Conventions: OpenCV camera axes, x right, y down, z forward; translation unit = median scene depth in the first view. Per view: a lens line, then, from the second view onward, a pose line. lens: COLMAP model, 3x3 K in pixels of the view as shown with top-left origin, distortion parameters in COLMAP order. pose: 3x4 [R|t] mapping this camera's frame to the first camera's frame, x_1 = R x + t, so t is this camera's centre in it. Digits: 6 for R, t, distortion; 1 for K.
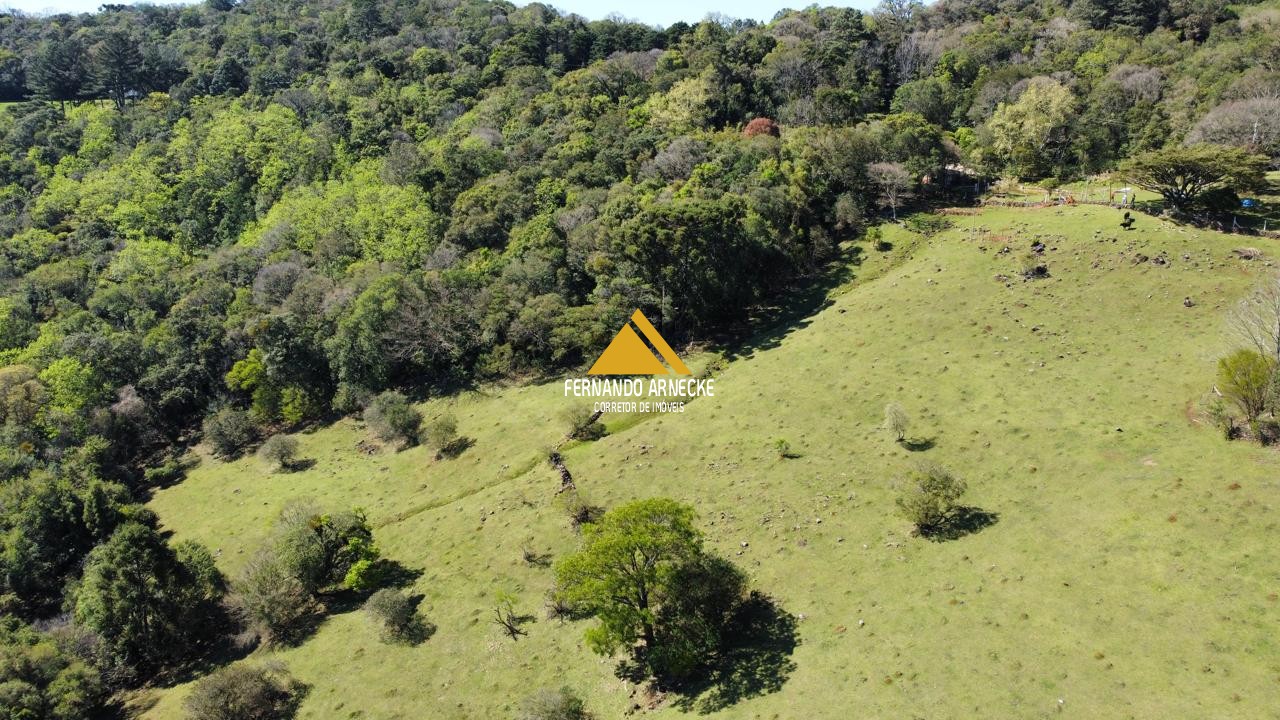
lens RADIAL K [[966.7, 0, 640.0], [0, 966.7, 360.0], [0, 0, 1]] dist [-0.006731, 0.002830]
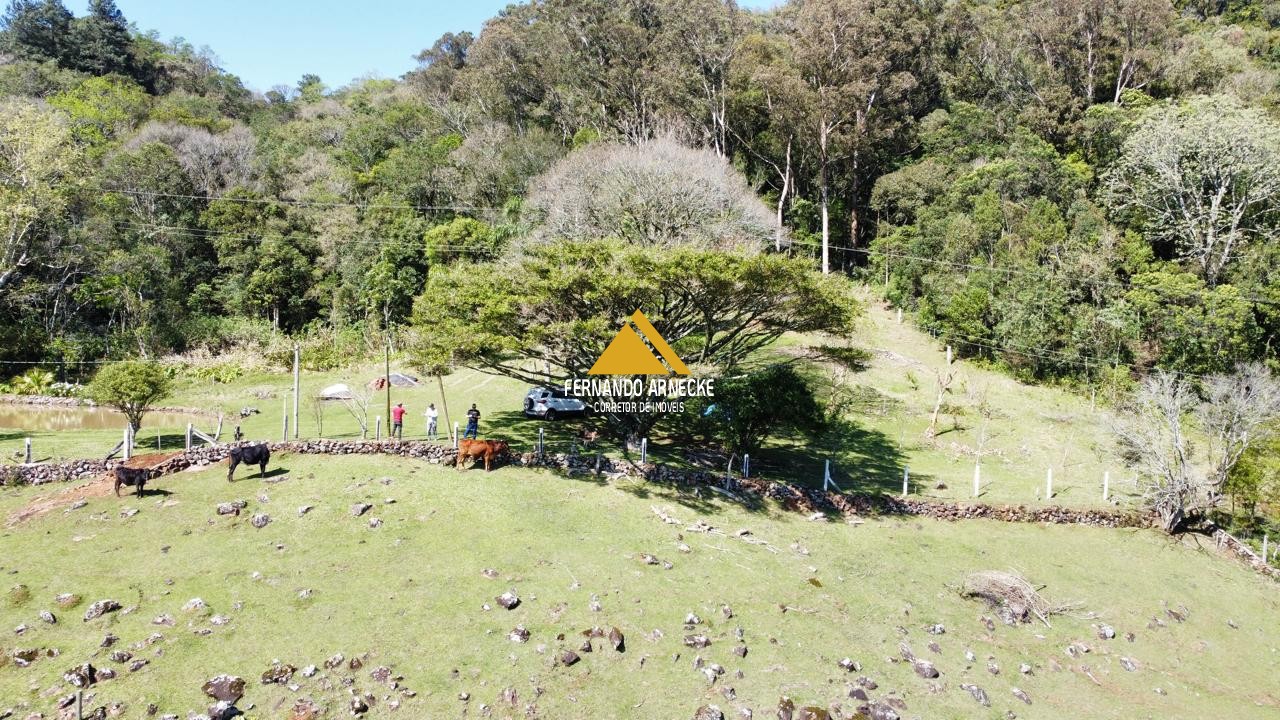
lens RADIAL K [[966.7, 0, 640.0], [0, 966.7, 360.0], [0, 0, 1]] dist [-0.006731, 0.002830]
pose [[0.498373, -0.026253, 0.866565, 0.231838], [0.199403, 0.976215, -0.085104, -0.118862], [-0.843720, 0.215210, 0.491754, 0.649427]]
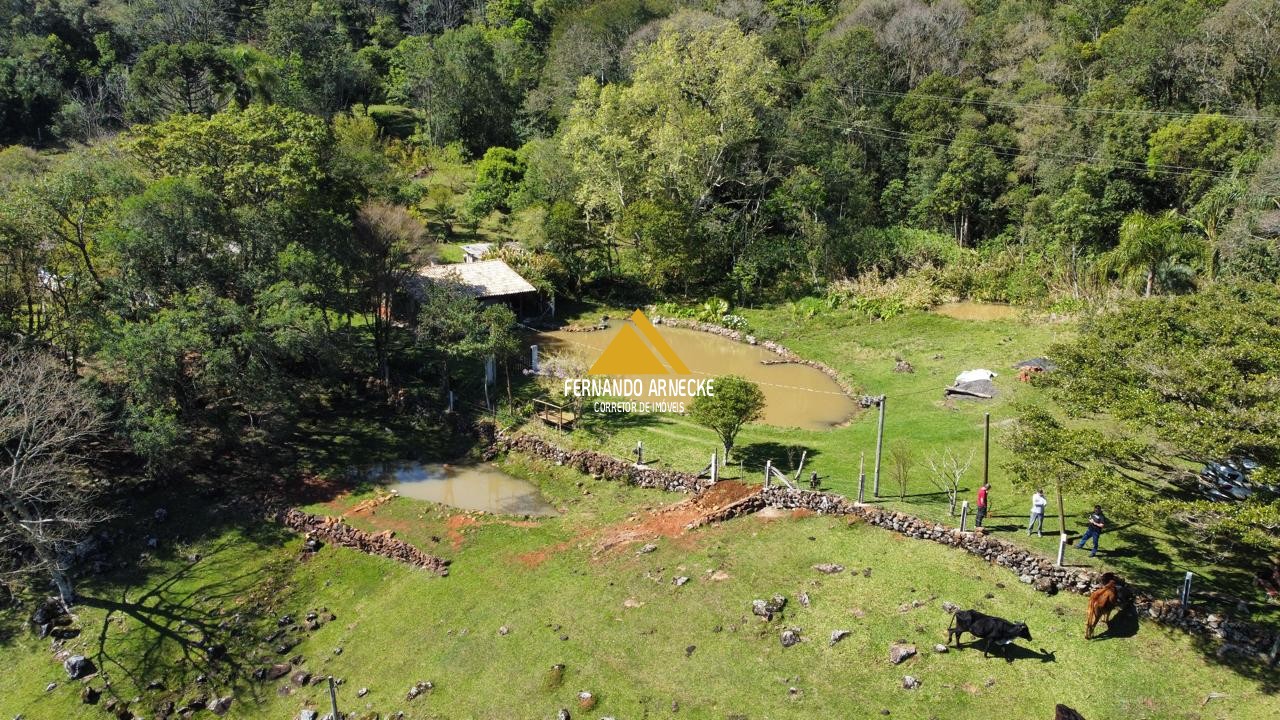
lens RADIAL K [[966.7, 0, 640.0], [0, 966.7, 360.0], [0, 0, 1]] dist [-0.006731, 0.002830]
pose [[0.956469, -0.074678, 0.282119, 0.286100], [0.071530, 0.997208, 0.021456, -0.169874], [-0.282933, -0.000342, 0.959140, 0.657389]]
